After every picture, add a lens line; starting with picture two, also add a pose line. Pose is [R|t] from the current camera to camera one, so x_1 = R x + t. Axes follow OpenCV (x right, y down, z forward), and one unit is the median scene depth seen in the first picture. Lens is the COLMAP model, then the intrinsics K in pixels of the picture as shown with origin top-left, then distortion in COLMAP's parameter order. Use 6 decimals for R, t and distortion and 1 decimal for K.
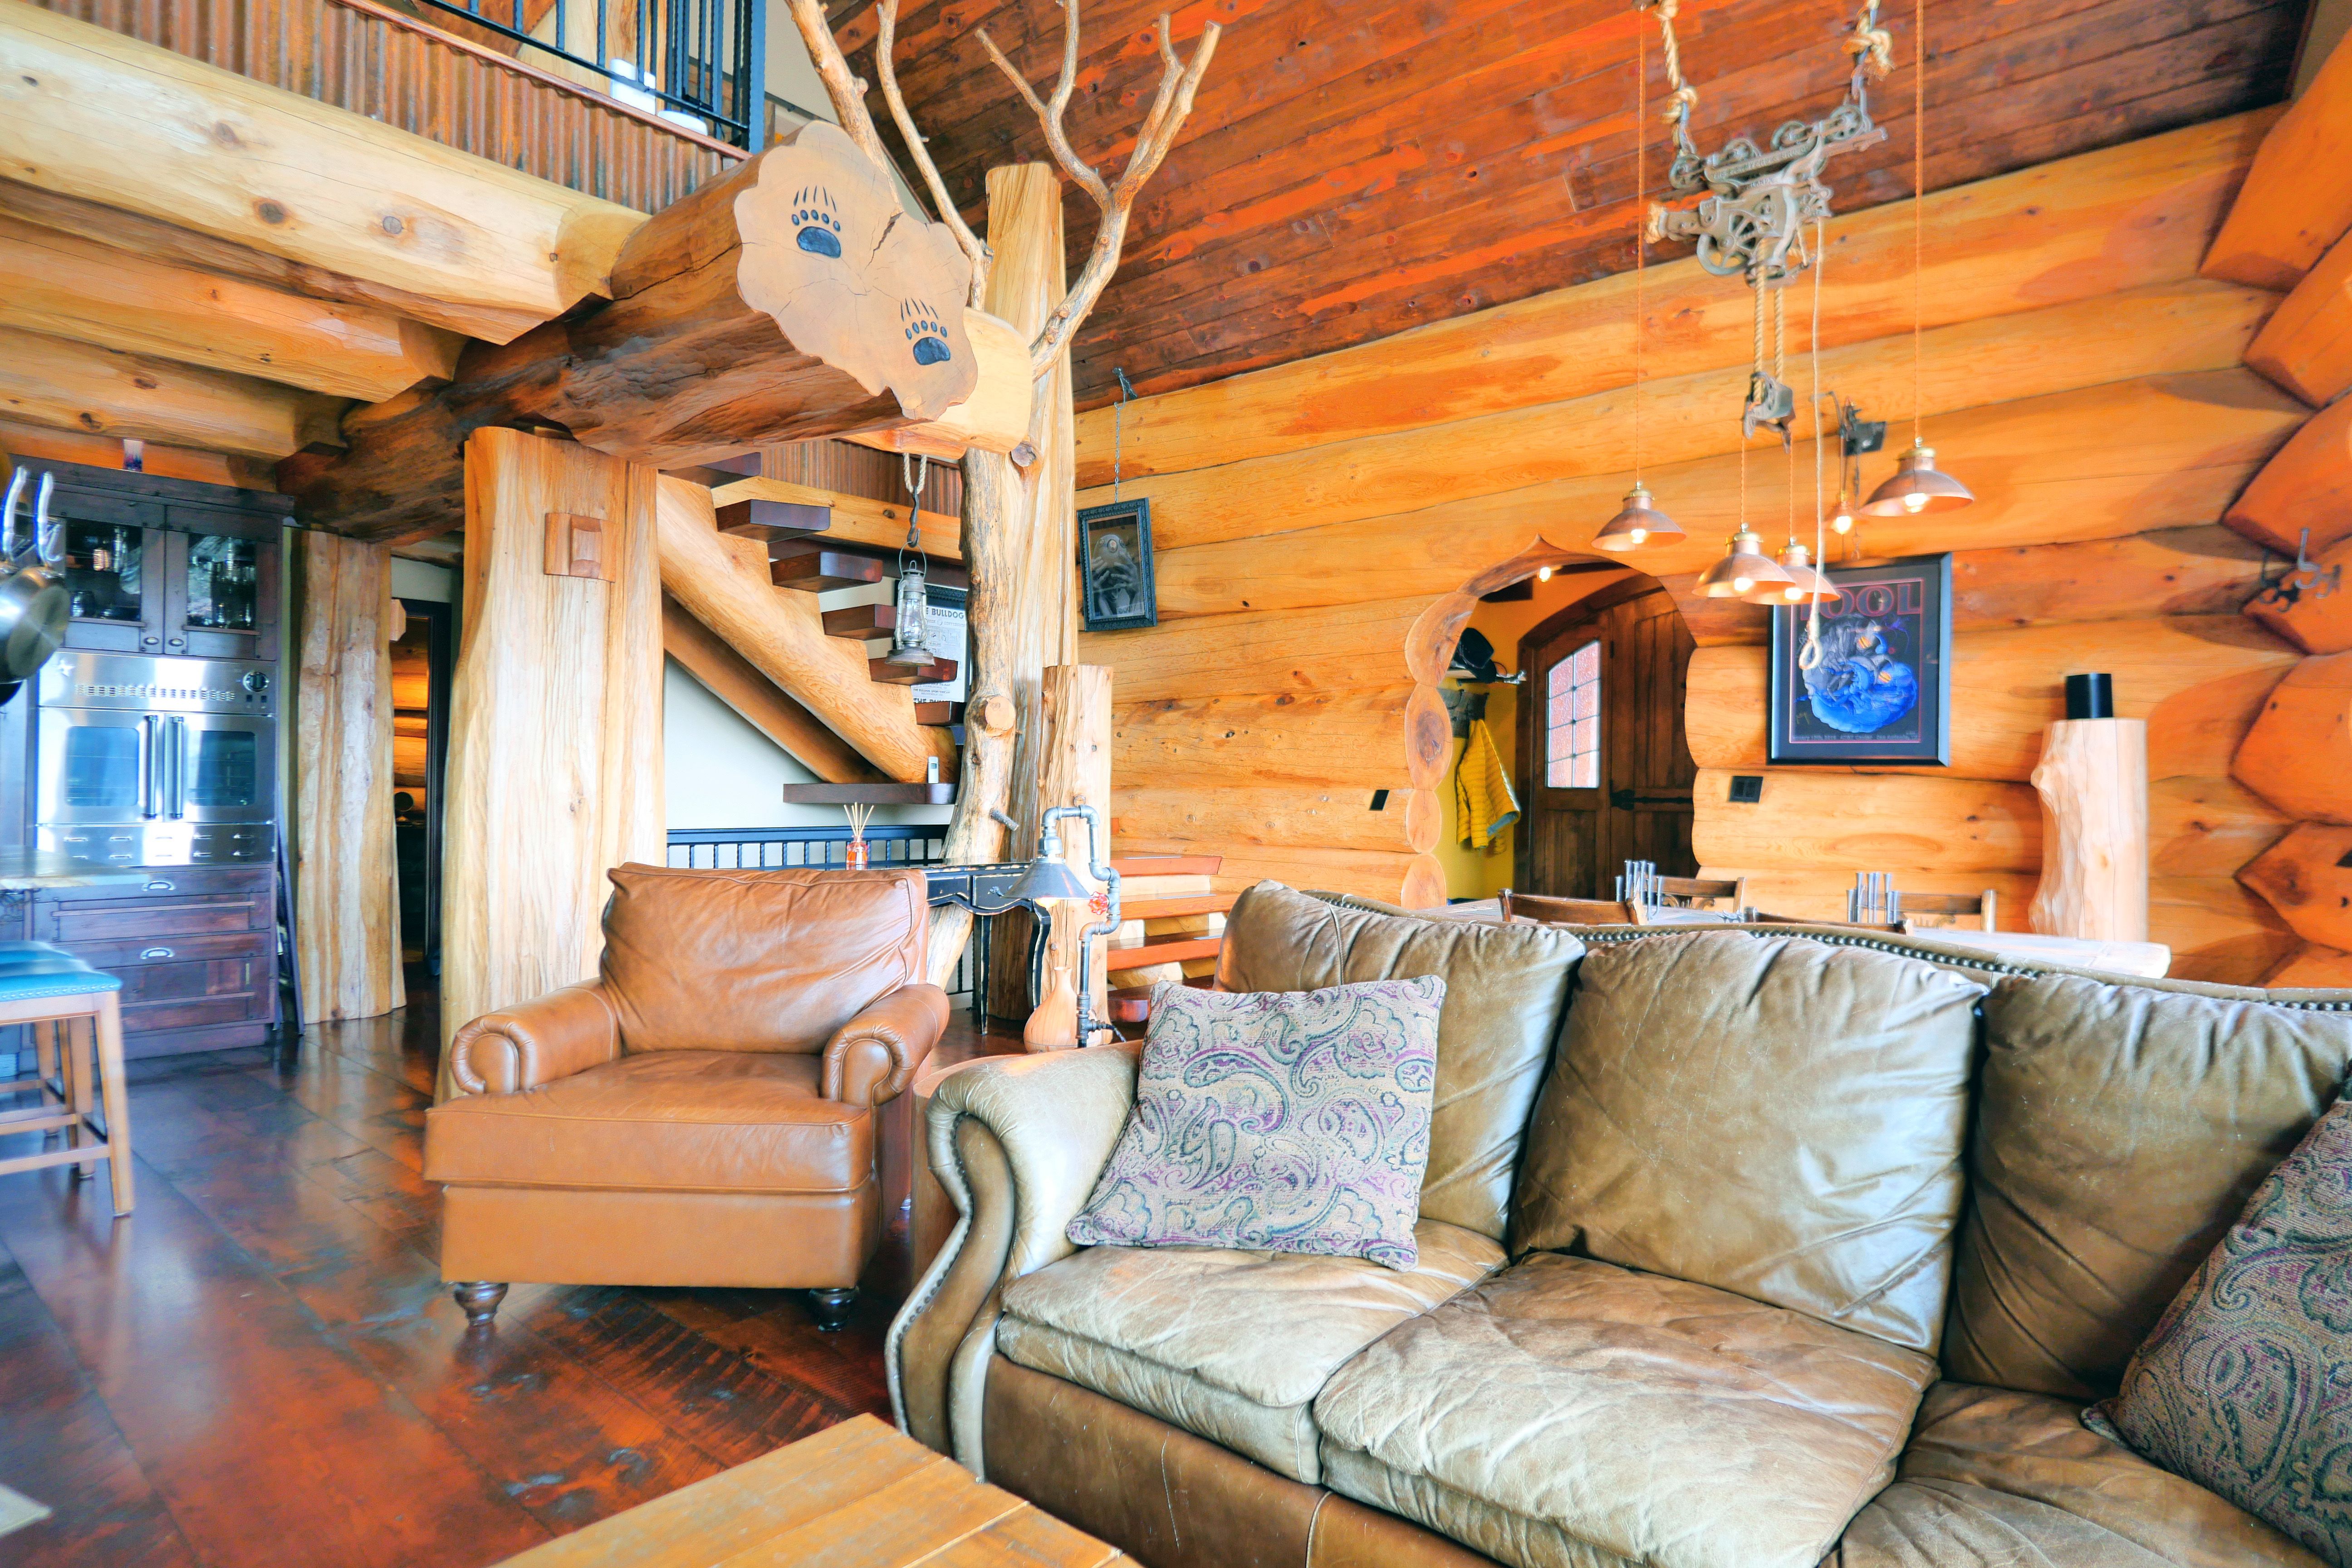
lens RADIAL K [[1263.8, 0, 1152.2], [0, 1263.8, 777.3], [0, 0, 1]] dist [-0.001146, 0.001156]
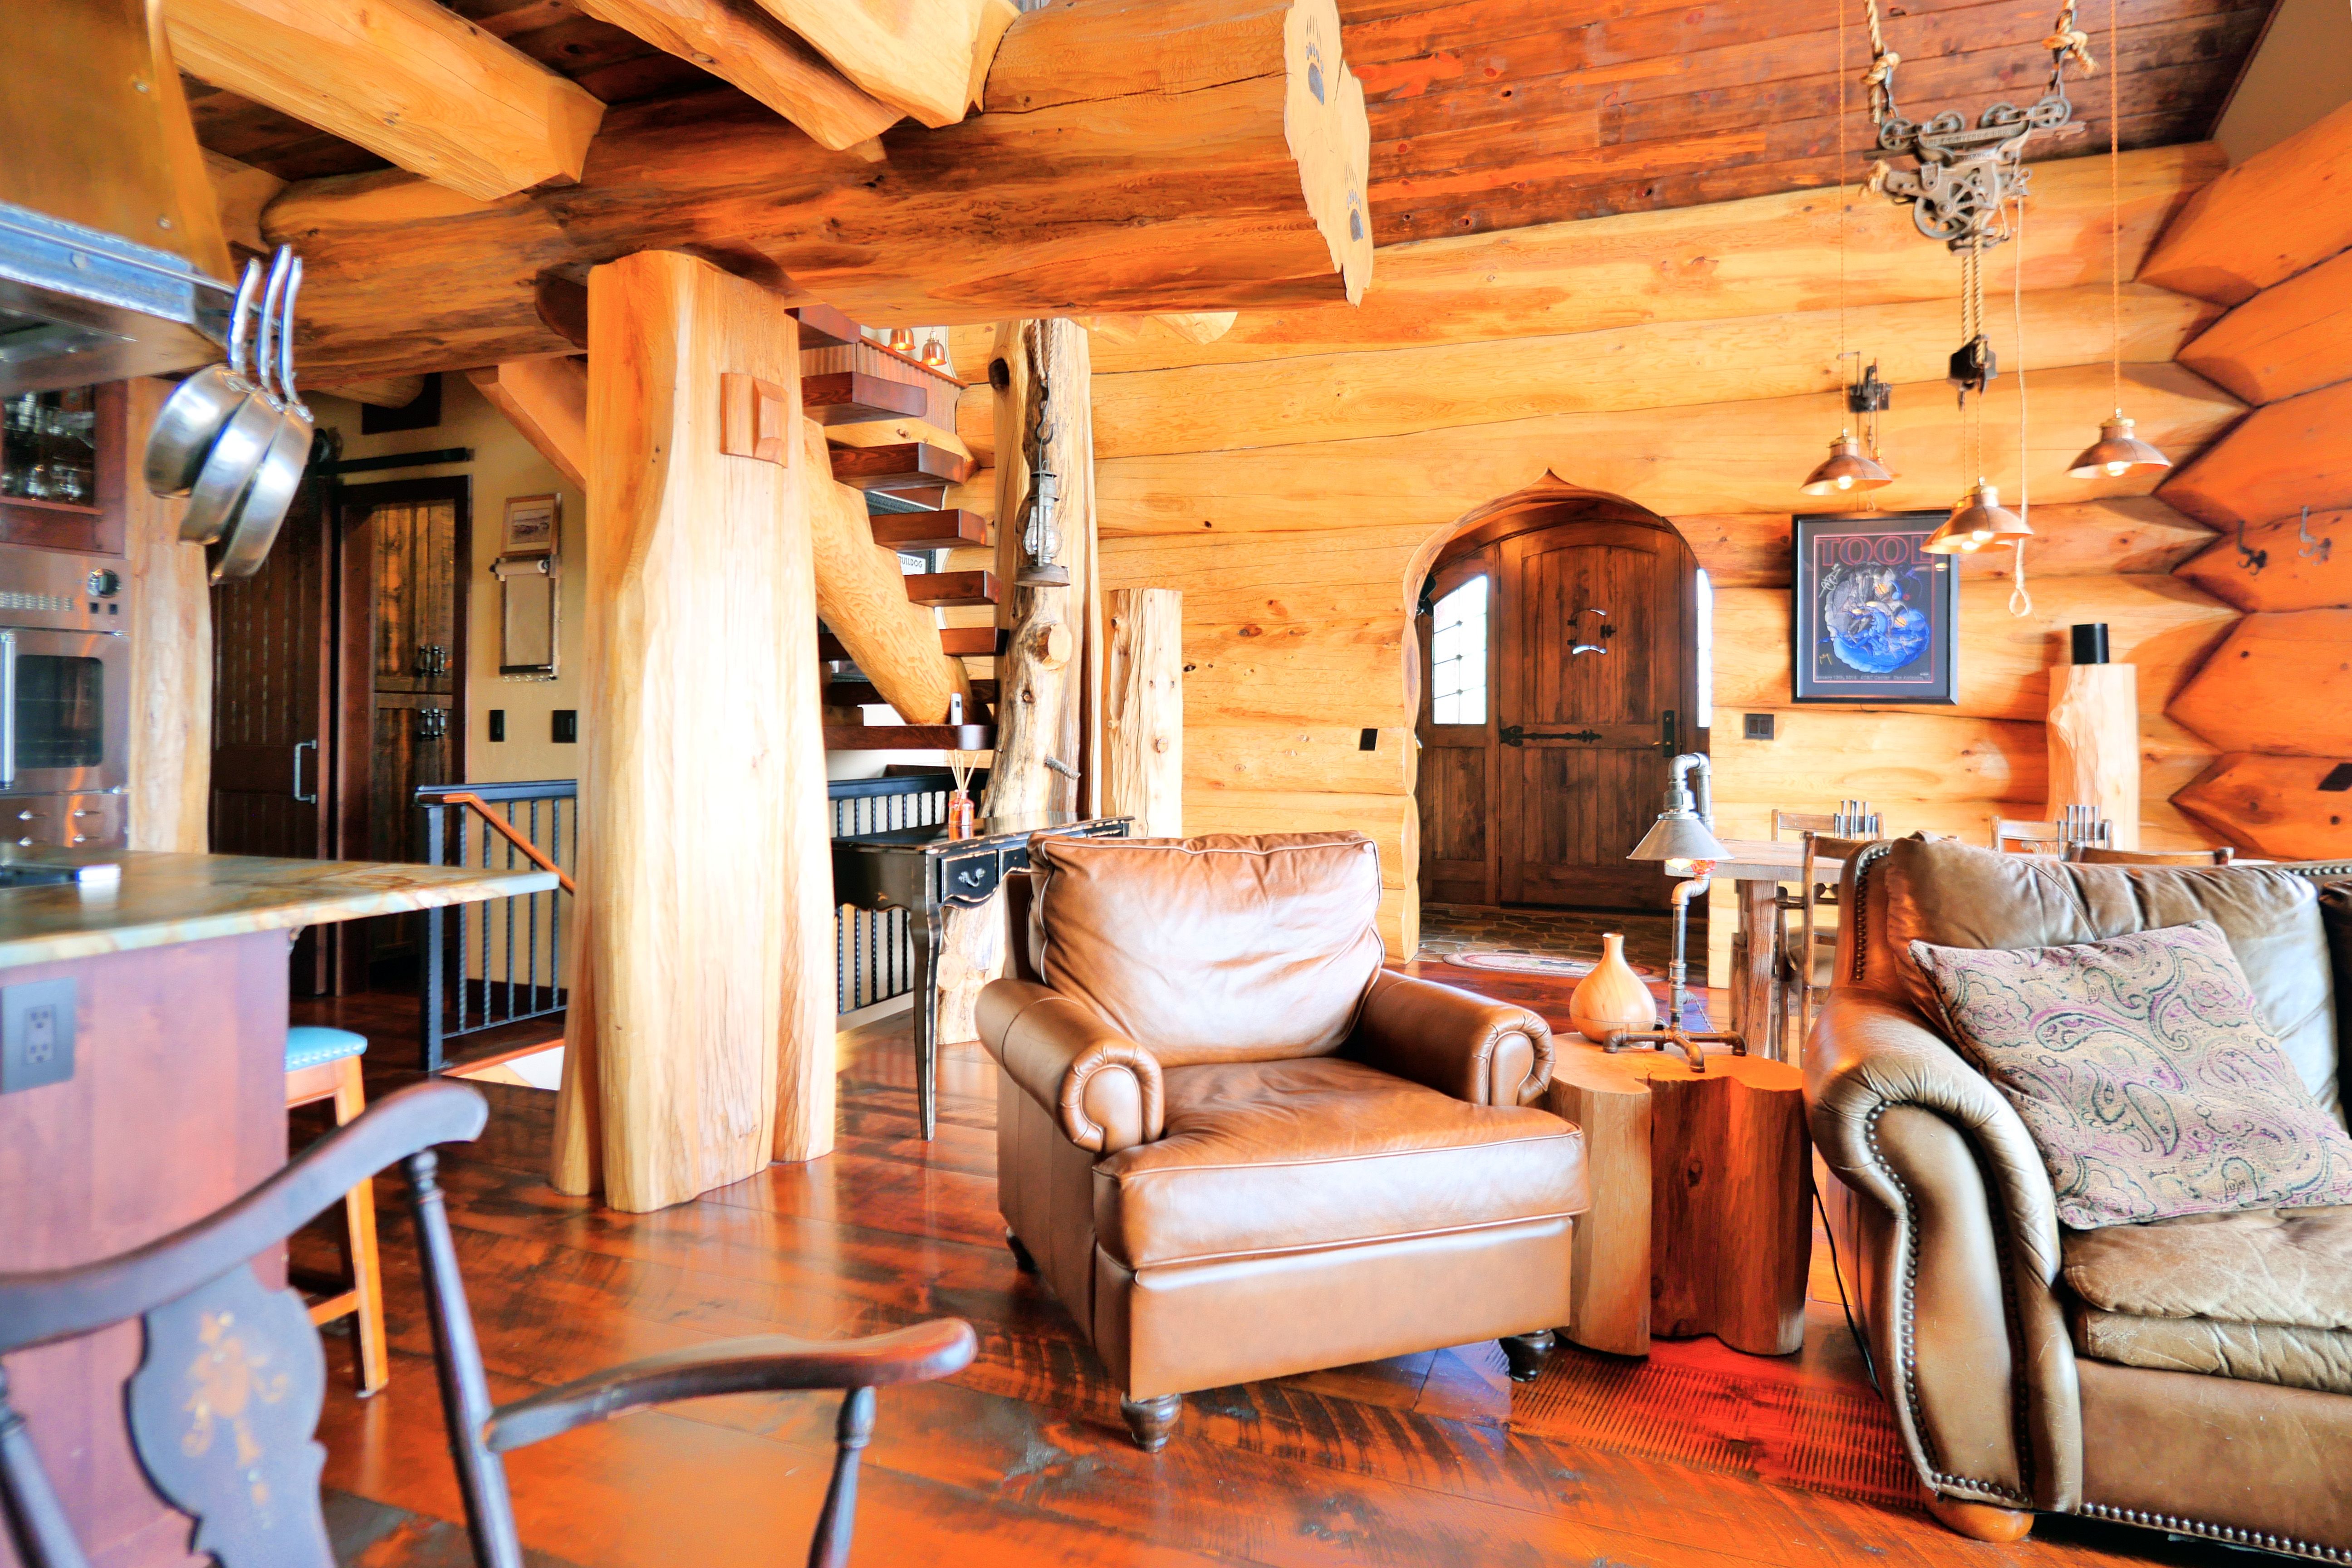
lens RADIAL K [[1401.2, 0, 1072.7], [0, 1401.2, 695.2], [0, 0, 1]] dist [0.004176, -0.001557]
pose [[0.939378, 0.001127, 0.342881, -0.457804], [0.002338, 0.999950, -0.009693, -0.006466], [-0.342875, 0.009907, 0.939329, 0.115398]]
